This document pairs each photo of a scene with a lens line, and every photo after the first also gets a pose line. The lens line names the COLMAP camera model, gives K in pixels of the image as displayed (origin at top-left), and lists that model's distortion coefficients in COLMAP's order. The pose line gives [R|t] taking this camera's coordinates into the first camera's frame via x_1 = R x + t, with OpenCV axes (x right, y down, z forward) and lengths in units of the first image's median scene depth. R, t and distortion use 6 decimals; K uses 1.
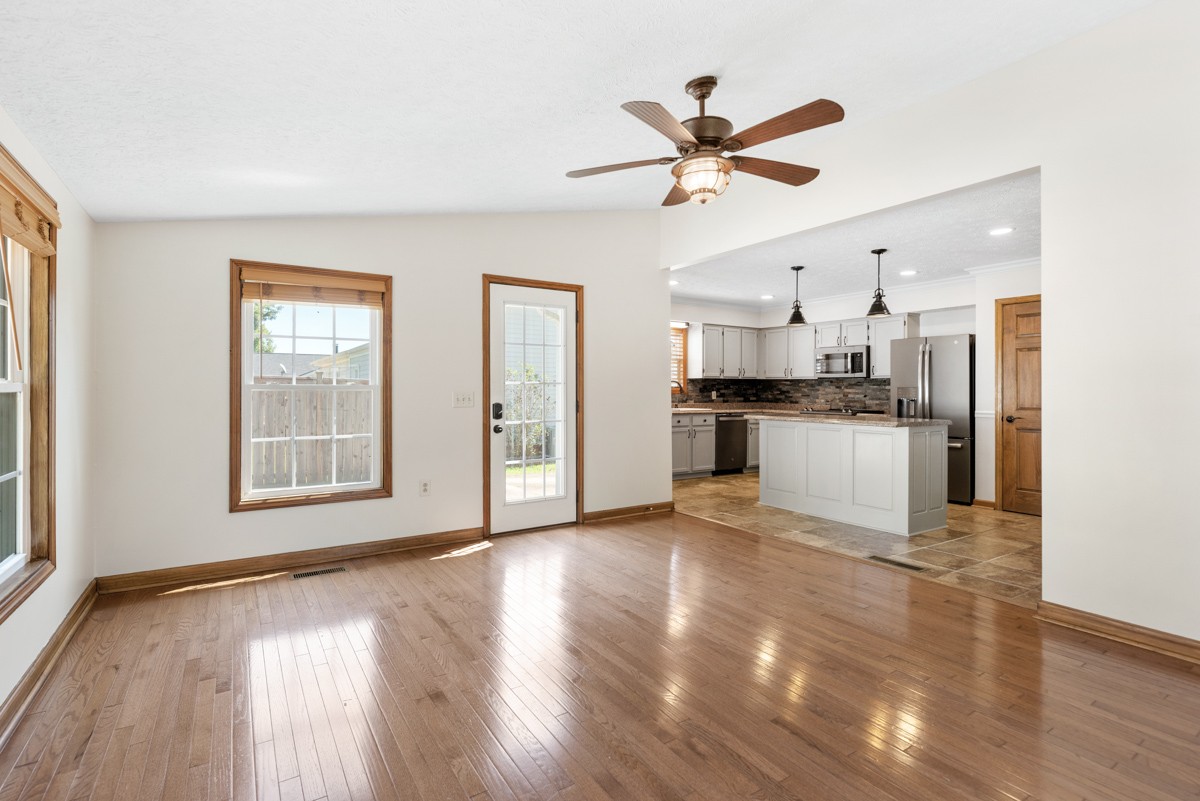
lens RADIAL K [[561.3, 0, 596.2], [0, 561.3, 382.0], [0, 0, 1]] dist [-0.000403, -0.000160]
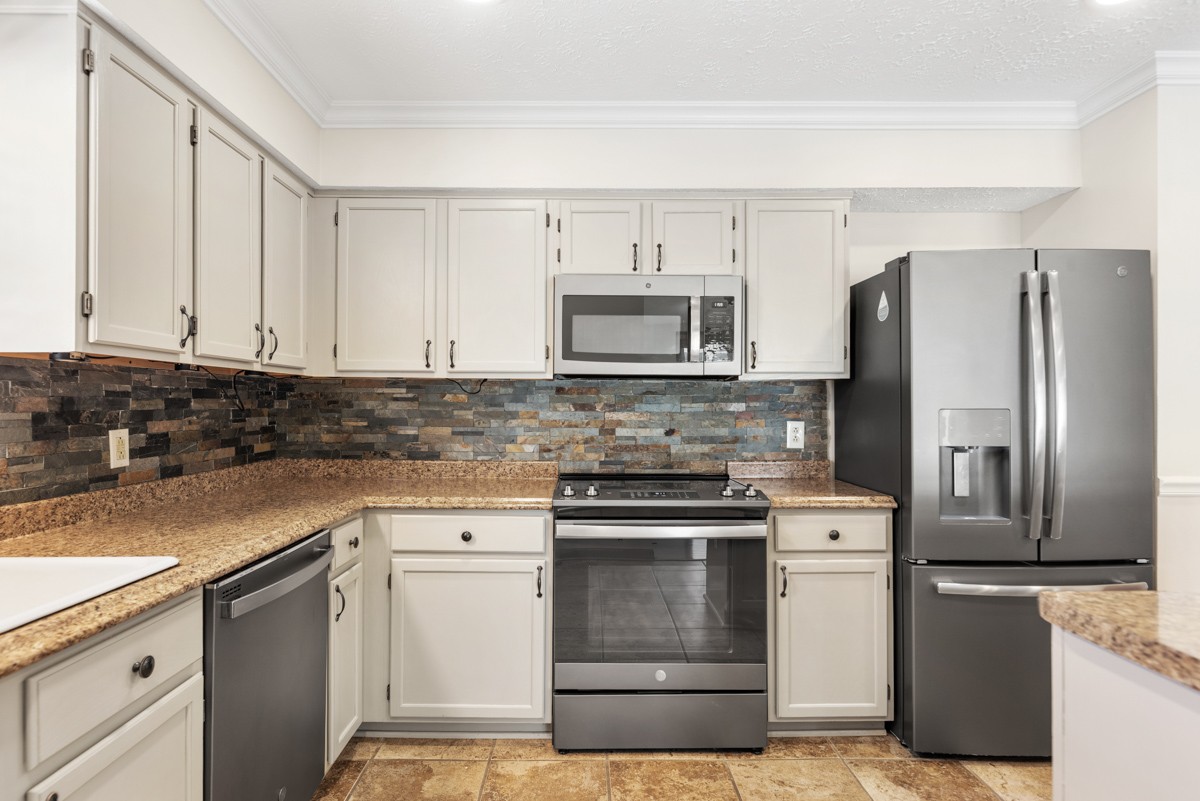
lens RADIAL K [[620.9, 0, 581.6], [0, 620.9, 403.1], [0, 0, 1]] dist [-0.000807, -0.000421]
pose [[0.543095, -0.000821, 0.839671, 0.128716], [-0.008621, 0.999941, 0.006554, 0.005126], [-0.839627, -0.010798, 0.543056, 0.840278]]
